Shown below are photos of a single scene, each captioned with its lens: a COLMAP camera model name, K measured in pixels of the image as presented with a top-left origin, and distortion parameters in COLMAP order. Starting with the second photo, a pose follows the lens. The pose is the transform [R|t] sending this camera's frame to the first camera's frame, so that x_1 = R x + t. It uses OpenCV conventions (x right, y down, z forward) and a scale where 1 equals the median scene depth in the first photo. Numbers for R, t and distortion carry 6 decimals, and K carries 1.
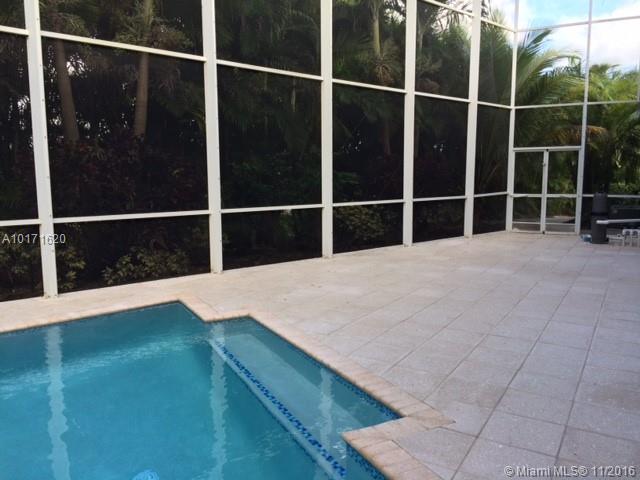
lens RADIAL K [[547.4, 0, 321.7], [0, 547.4, 241.4], [0, 0, 1]] dist [0.000180, -0.011534]
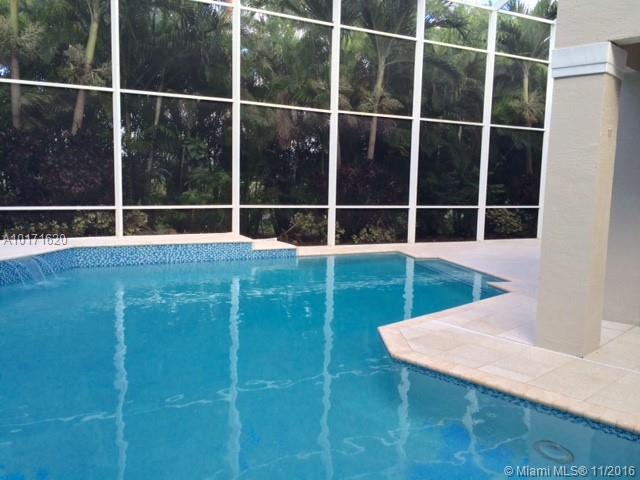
lens RADIAL K [[547.4, 0, 317.1], [0, 547.4, 243.3], [0, 0, 1]] dist [0.000180, -0.011534]
pose [[0.960267, 0.058642, -0.272852, -0.009569], [-0.061493, 0.998106, -0.001900, 0.073349], [0.272224, 0.018603, 0.962054, -0.655517]]
